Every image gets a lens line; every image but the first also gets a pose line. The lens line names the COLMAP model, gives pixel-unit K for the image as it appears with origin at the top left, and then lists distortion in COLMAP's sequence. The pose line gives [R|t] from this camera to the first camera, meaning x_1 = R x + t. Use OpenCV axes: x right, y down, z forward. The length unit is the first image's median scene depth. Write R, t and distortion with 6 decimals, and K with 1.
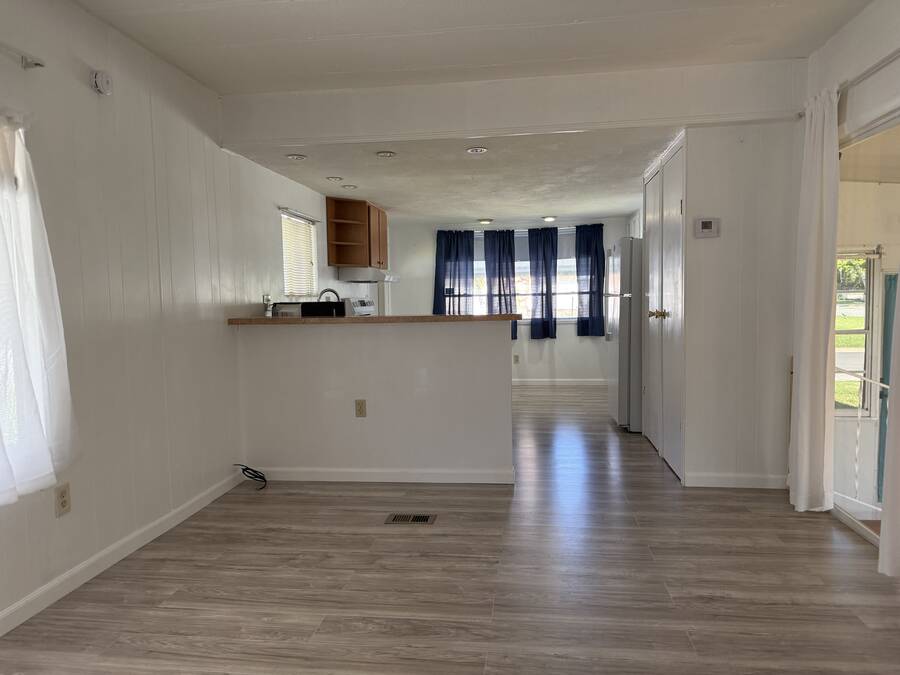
lens RADIAL K [[643.2, 0, 450.0], [0, 643.2, 337.5], [0, 0, 1]] dist [0.000276, -0.001142]
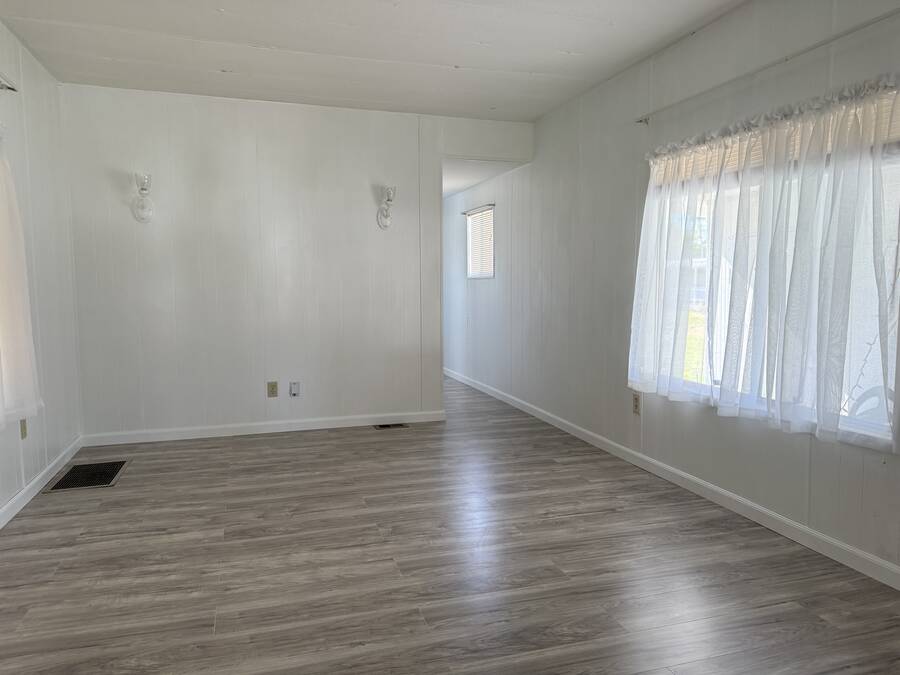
lens RADIAL K [[643.2, 0, 450.0], [0, 643.2, 337.5], [0, 0, 1]] dist [0.000276, -0.001142]
pose [[-0.906872, 0.058381, -0.417343, 0.441254], [-0.005264, 0.988710, 0.149748, -0.114775], [0.421374, 0.137999, -0.896326, 1.938679]]
